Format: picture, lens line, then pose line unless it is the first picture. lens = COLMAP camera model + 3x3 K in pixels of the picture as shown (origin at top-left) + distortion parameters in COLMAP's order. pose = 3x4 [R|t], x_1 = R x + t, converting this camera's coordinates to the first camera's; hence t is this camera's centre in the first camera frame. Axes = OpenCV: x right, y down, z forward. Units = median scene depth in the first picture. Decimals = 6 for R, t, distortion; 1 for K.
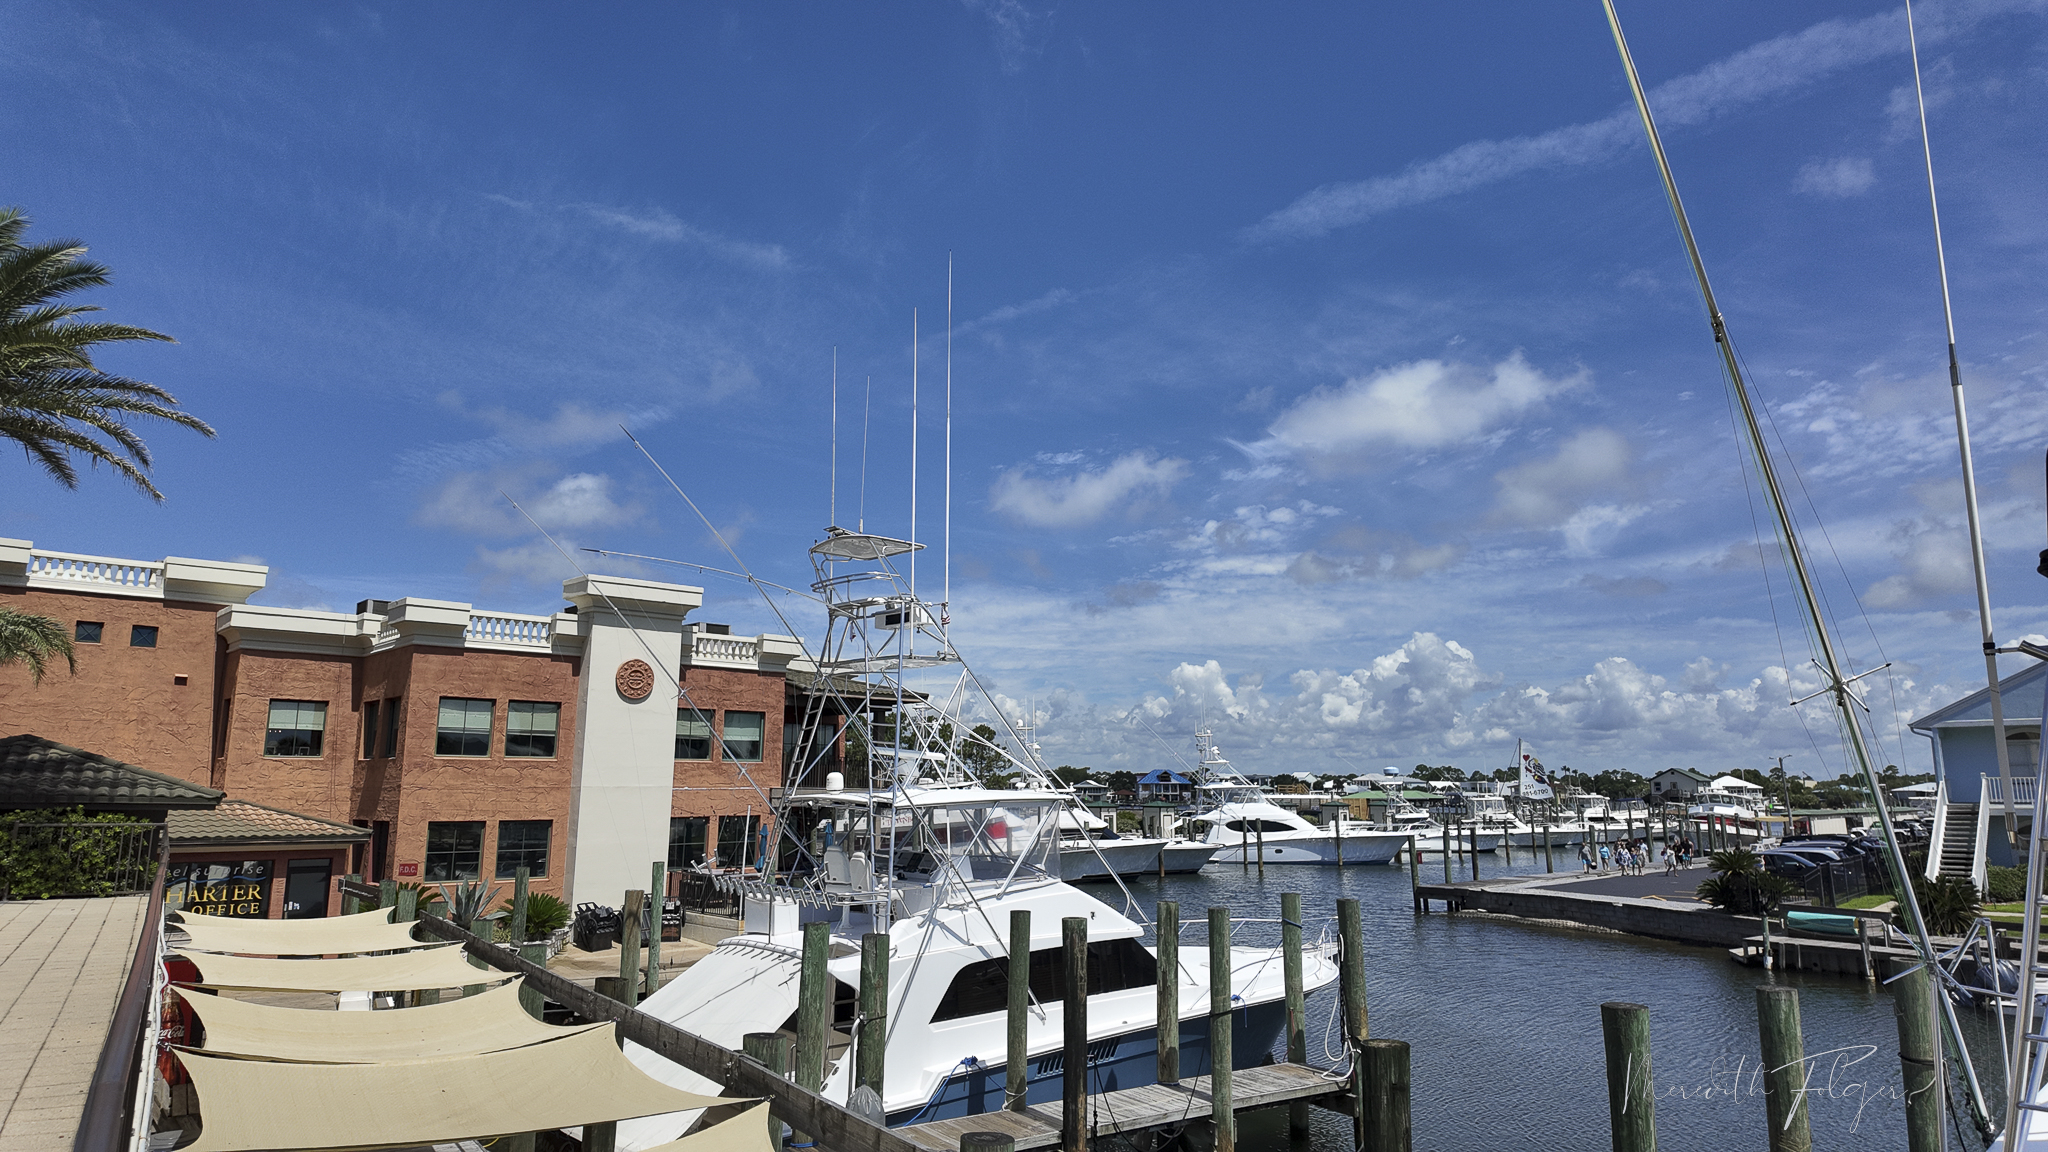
lens RADIAL K [[1242.8, 0, 1023.5], [0, 1242.8, 574.9], [0, 0, 1]] dist [0.010519, -0.003016]
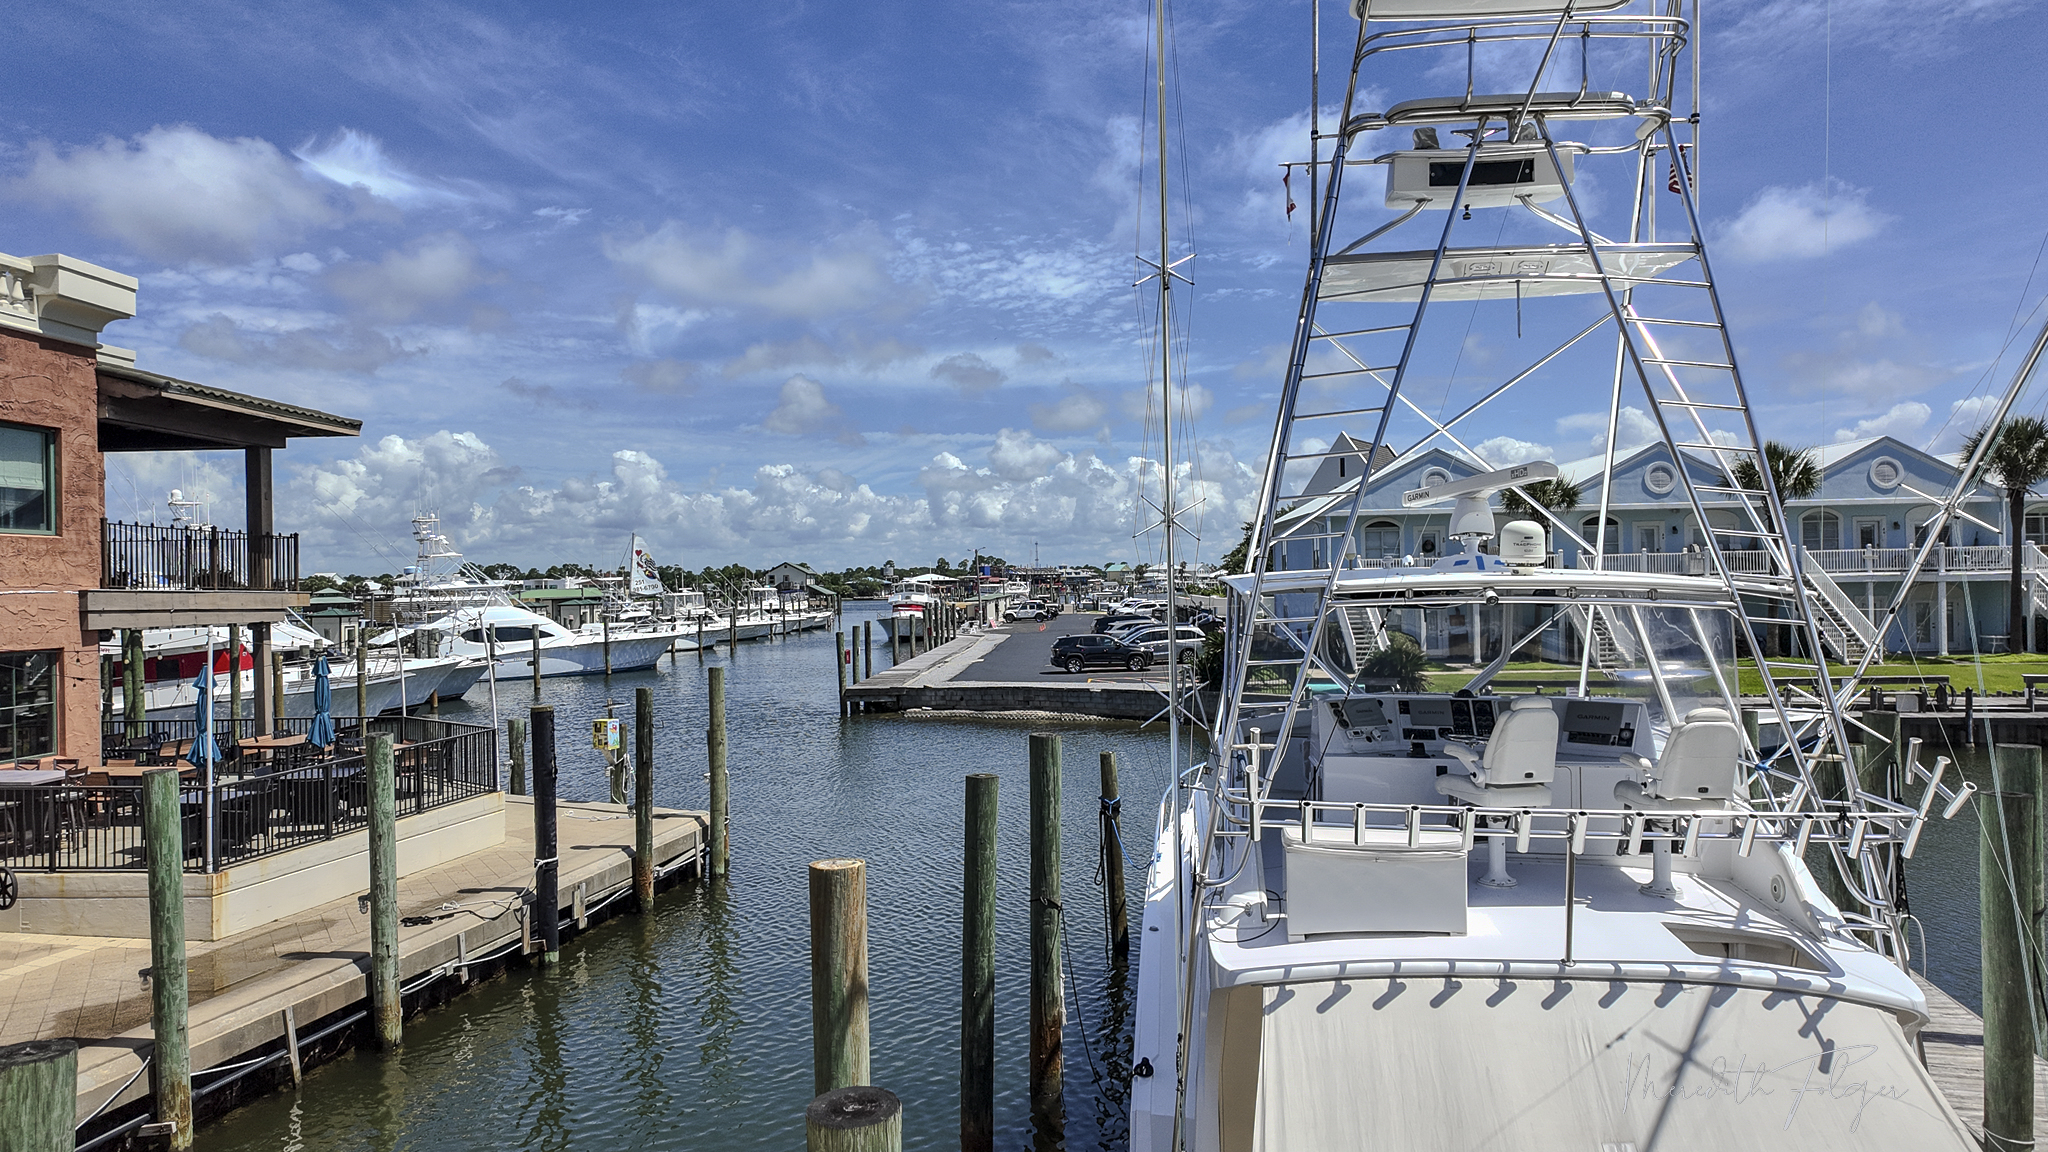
lens RADIAL K [[1242.8, 0, 1021.8], [0, 1242.8, 556.2], [0, 0, 1]] dist [0.010519, -0.003016]
pose [[0.699705, -0.002824, 0.714426, -0.280218], [-0.100155, 0.989730, 0.102002, 0.072432], [-0.707377, -0.142925, 0.692236, 0.415771]]
